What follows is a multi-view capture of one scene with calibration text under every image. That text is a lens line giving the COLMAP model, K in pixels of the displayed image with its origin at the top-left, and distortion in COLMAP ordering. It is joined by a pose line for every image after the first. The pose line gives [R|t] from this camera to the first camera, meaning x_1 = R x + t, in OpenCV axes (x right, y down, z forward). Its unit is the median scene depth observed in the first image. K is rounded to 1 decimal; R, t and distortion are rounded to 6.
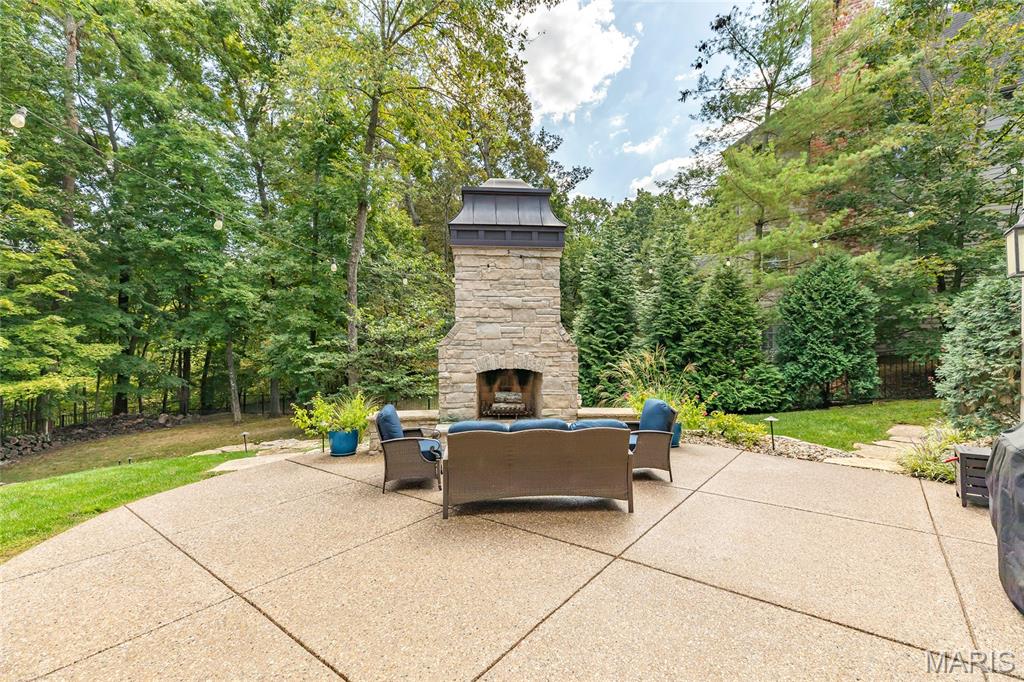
lens RADIAL K [[456.4, 0, 511.0], [0, 456.4, 341.1], [0, 0, 1]] dist [0.004462, 0.000170]
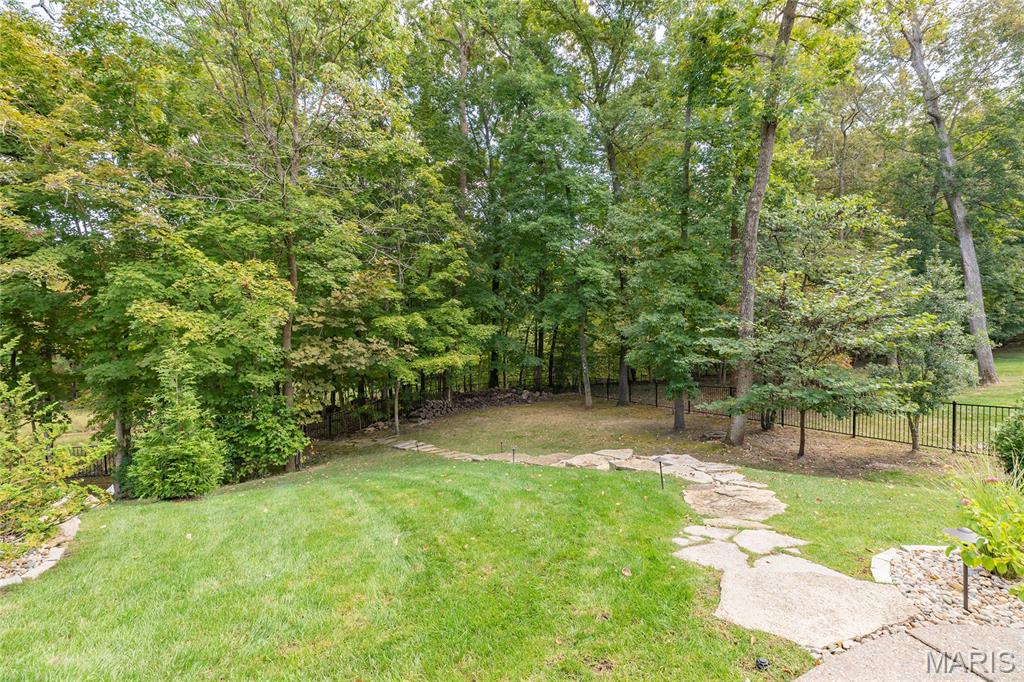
lens RADIAL K [[456.4, 0, 511.0], [0, 456.4, 339.0], [0, 0, 1]] dist [0.004462, 0.000170]
pose [[0.793449, 0.023857, -0.608170, -0.174937], [-0.002741, 0.999361, 0.035628, 0.001120], [0.608631, -0.026602, 0.793007, 0.168966]]
